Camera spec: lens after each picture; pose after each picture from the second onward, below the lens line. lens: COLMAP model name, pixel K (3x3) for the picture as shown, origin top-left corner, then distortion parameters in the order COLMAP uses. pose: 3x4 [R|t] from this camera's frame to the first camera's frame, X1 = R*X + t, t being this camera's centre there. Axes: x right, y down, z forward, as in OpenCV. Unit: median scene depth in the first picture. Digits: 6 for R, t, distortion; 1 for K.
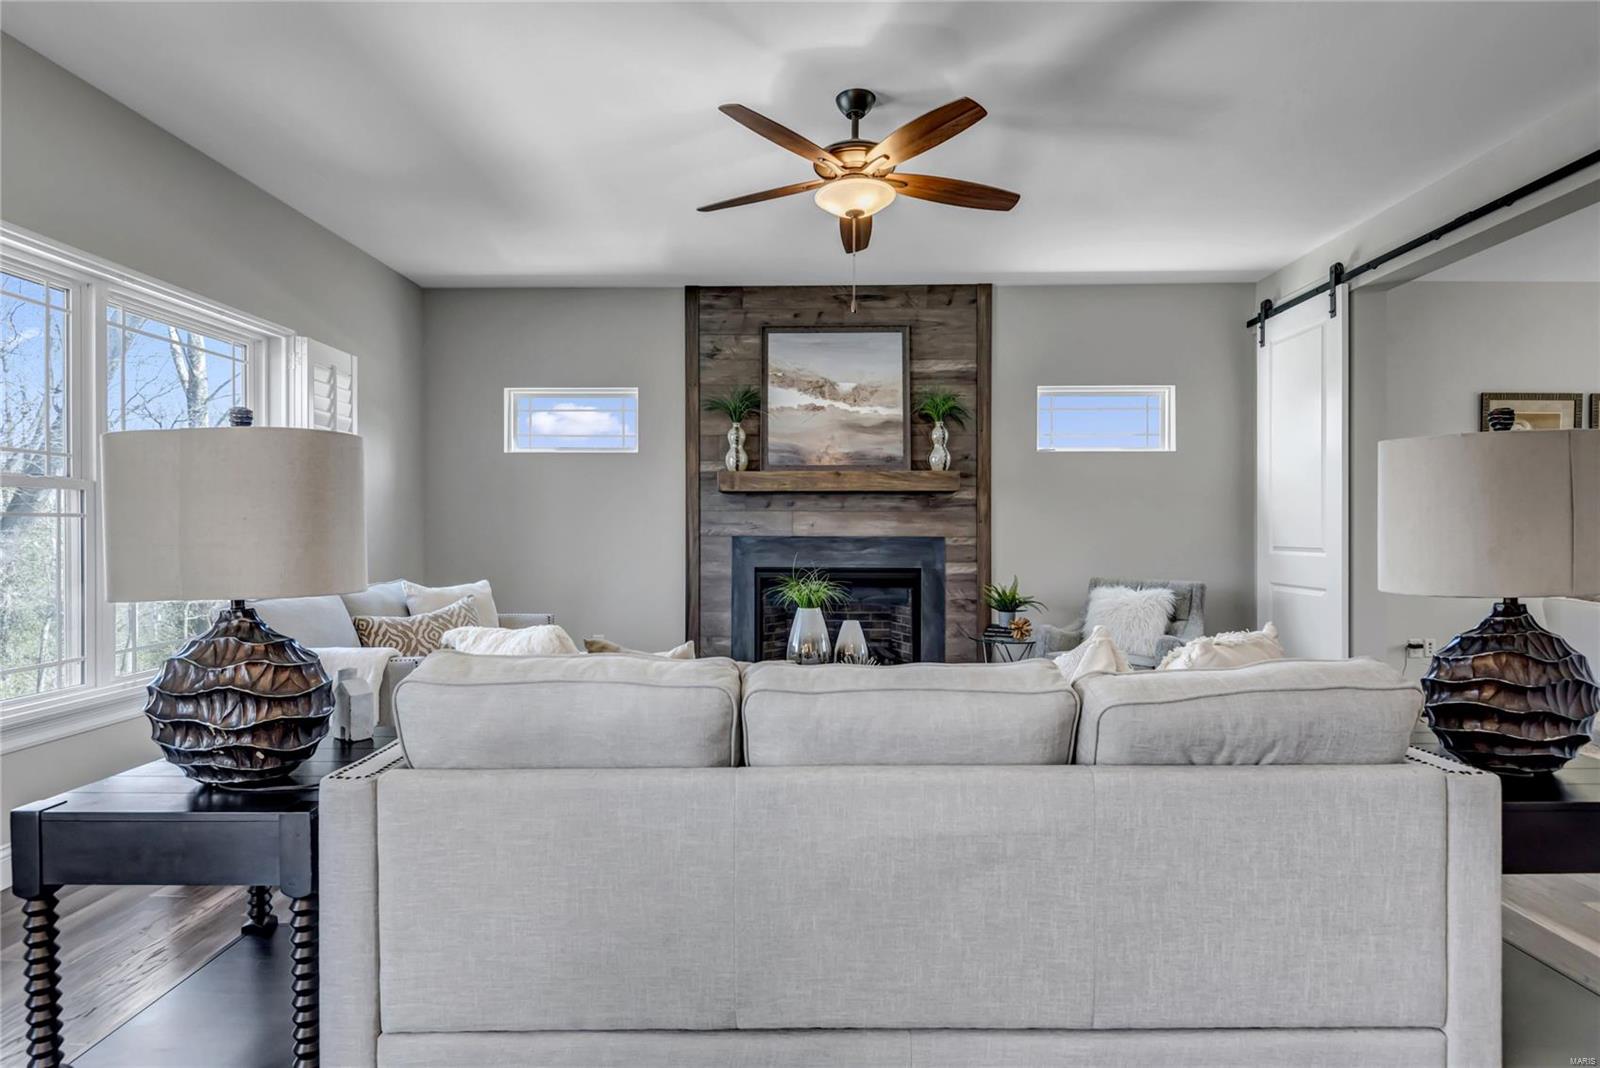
lens RADIAL K [[781.0, 0, 800.0], [0, 781.0, 534.0], [0, 0, 1]] dist [-0.000489, 0.000052]
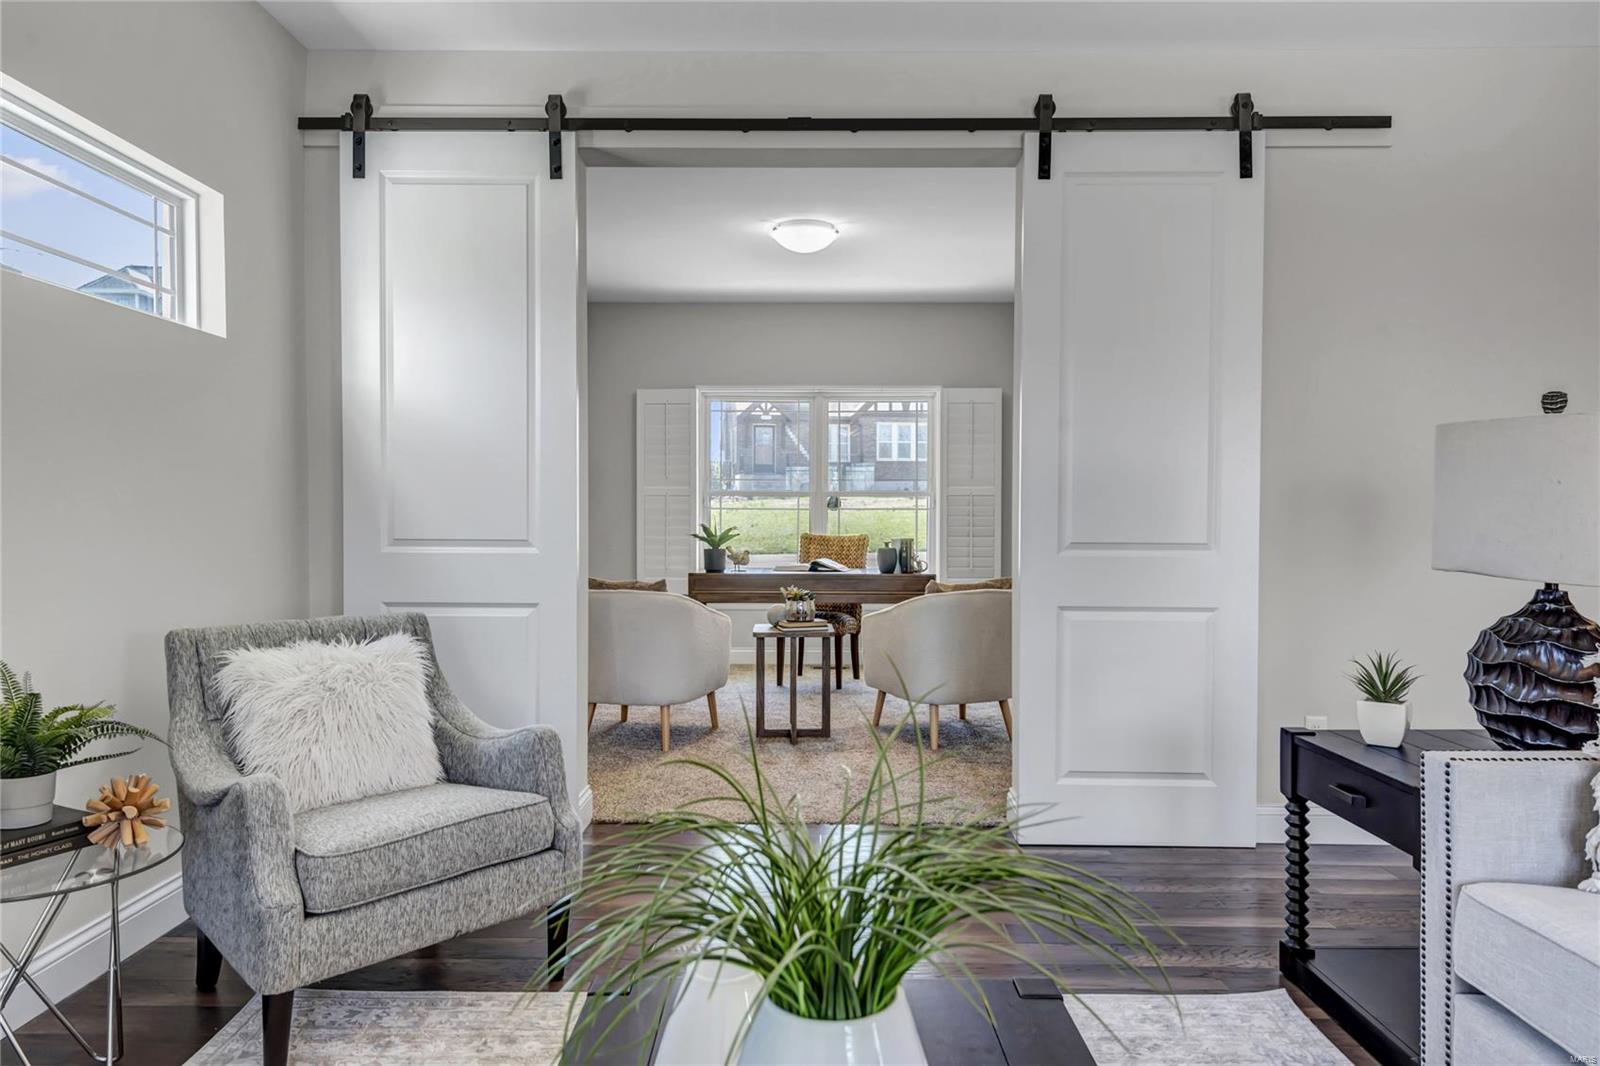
lens RADIAL K [[1005.1, 0, 800.0], [0, 1005.1, 533.0], [0, 0, 1]] dist [0.028582, -0.005011]
pose [[-0.009744, -0.018867, 0.999775, -0.126680], [-0.000101, 0.999822, 0.018867, -0.002108], [-0.999953, 0.000082, -0.009744, 0.664898]]
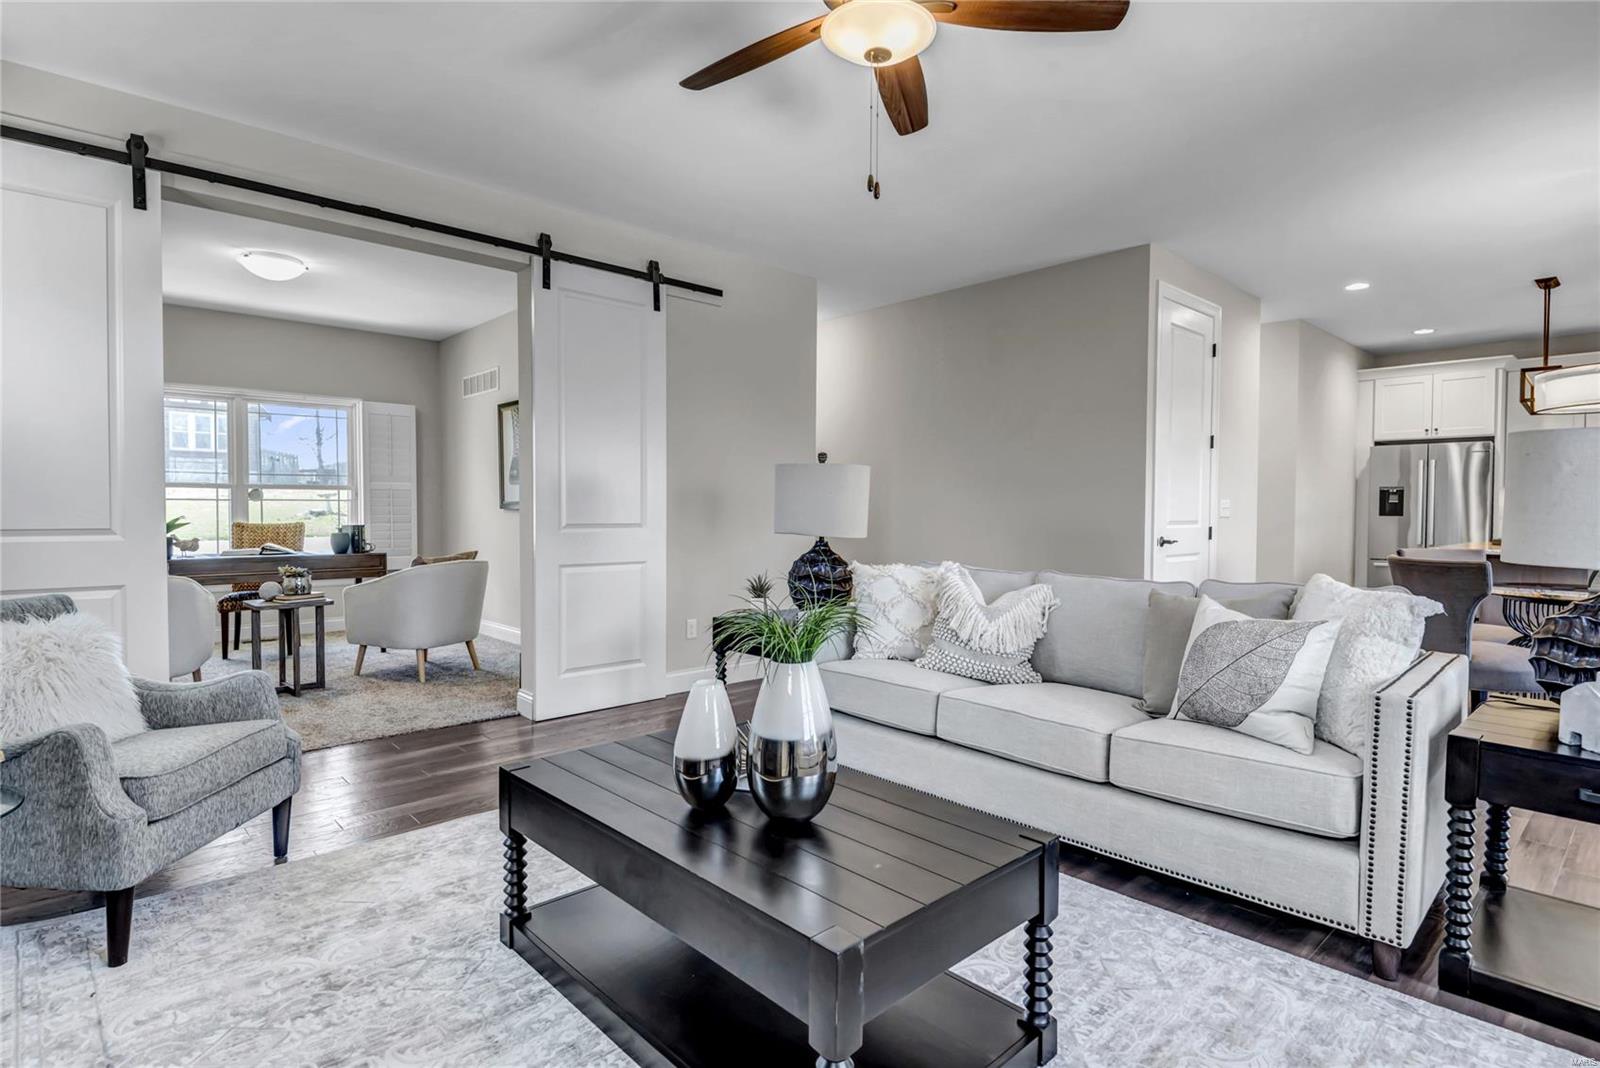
lens RADIAL K [[810.5, 0, 800.0], [0, 810.5, 534.0], [0, 0, 1]] dist [-0.001213, -0.000412]
pose [[-0.691986, -0.027700, 0.721380, -0.240321], [-0.002947, 0.999364, 0.035548, -0.003728], [-0.721905, 0.022473, -0.691627, 0.892427]]
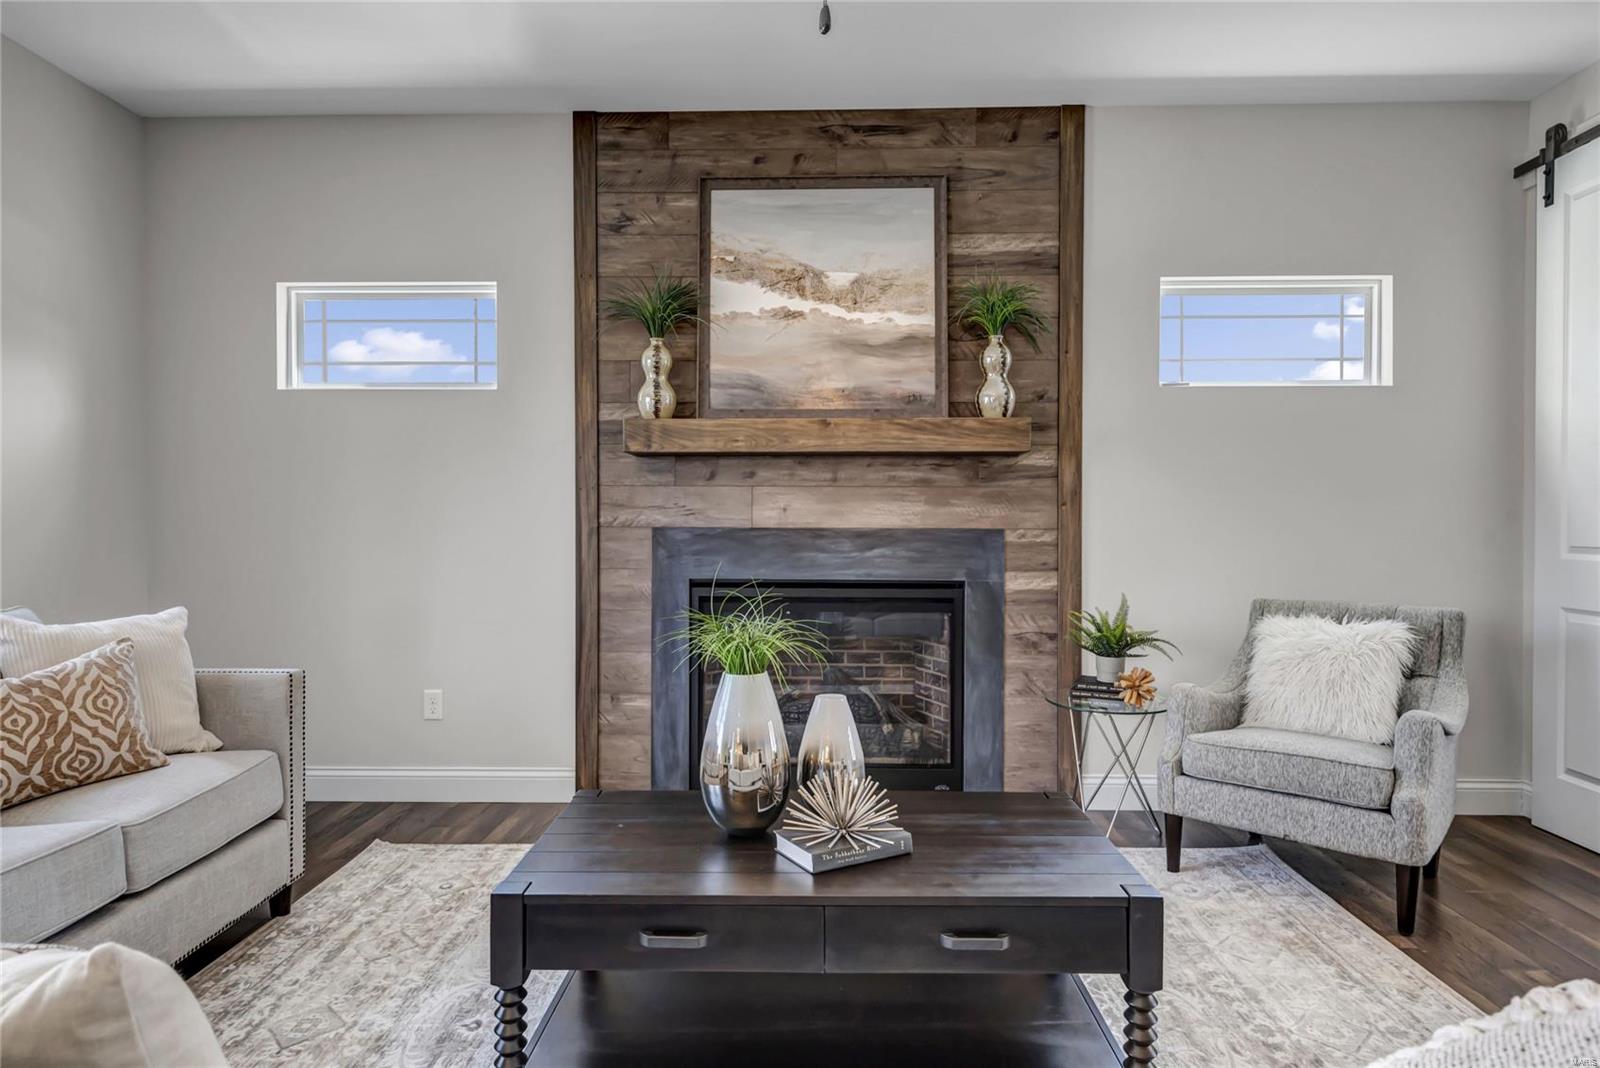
lens RADIAL K [[985.1, 0, 800.0], [0, 985.1, 534.0], [0, 0, 1]] dist [0.004478, -0.000967]
pose [[0.999980, 0.000848, -0.006340, 0.033001], [-0.000774, 0.999932, 0.011618, -0.001218], [0.006350, -0.011613, 0.999912, 0.240854]]
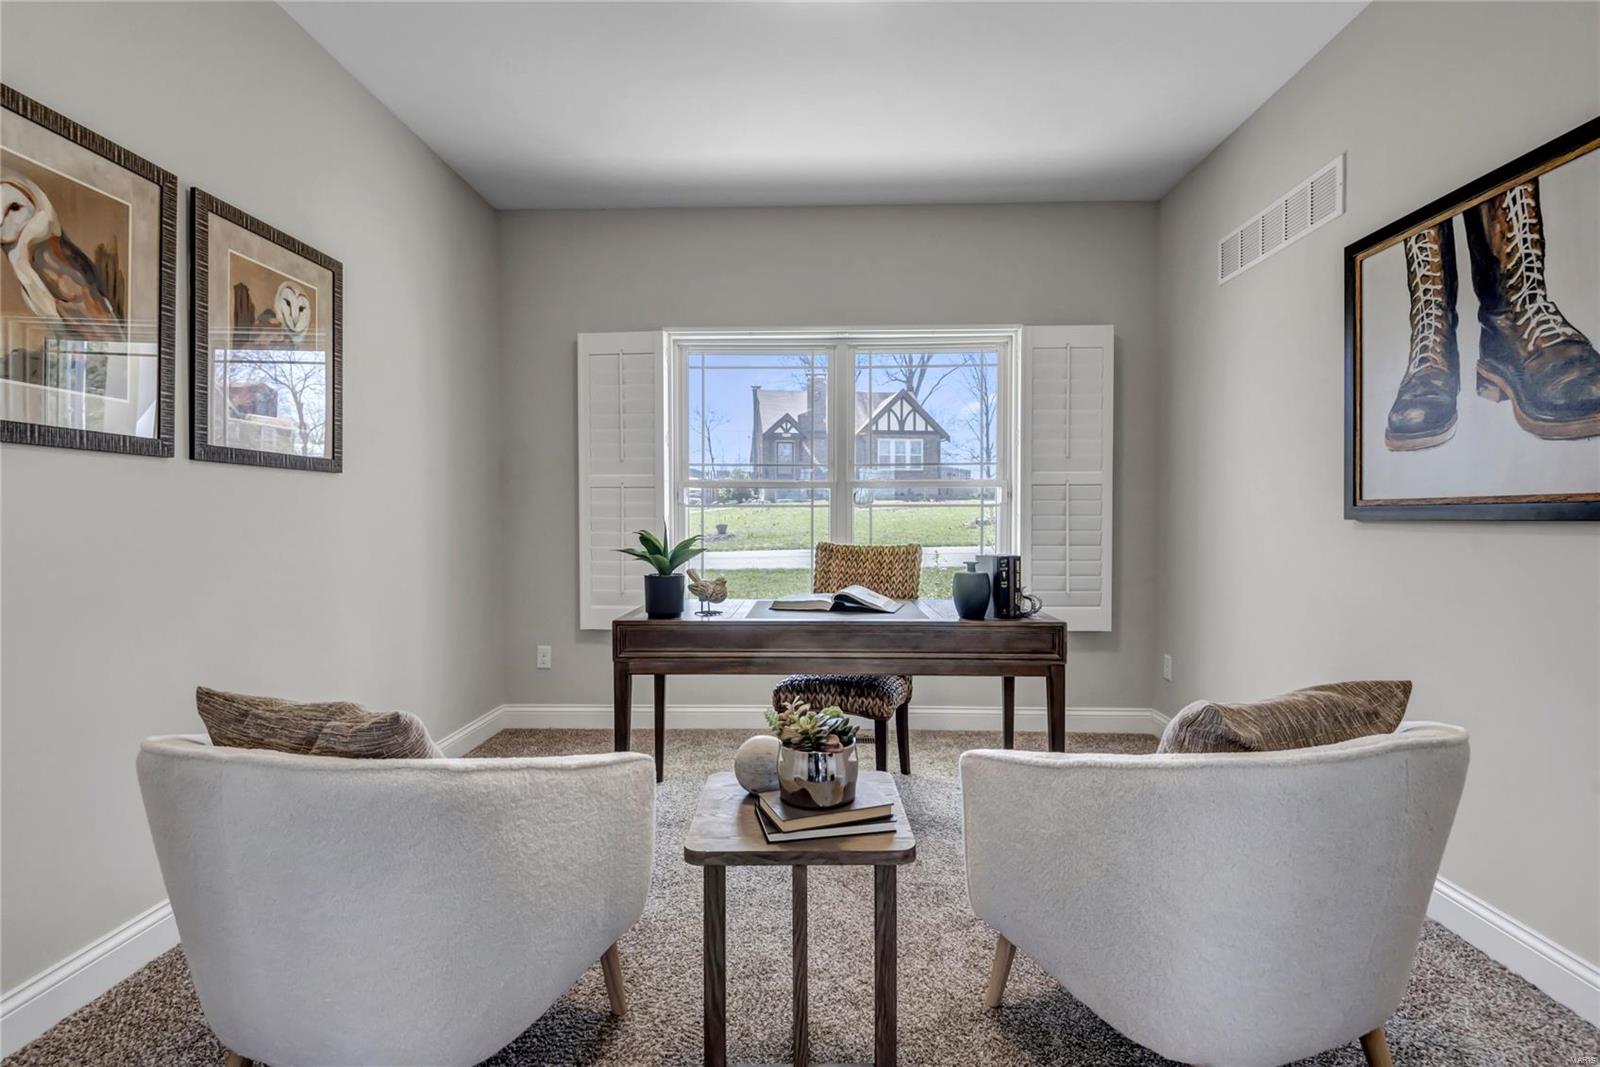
lens RADIAL K [[781.0, 0, 800.0], [0, 781.0, 533.5], [0, 0, 1]] dist [-0.000489, 0.000052]
pose [[0.009068, -0.024136, 0.999668, 0.593360], [0.003302, 0.999704, 0.024107, -0.000663], [-0.999953, 0.003082, 0.009145, 0.658037]]
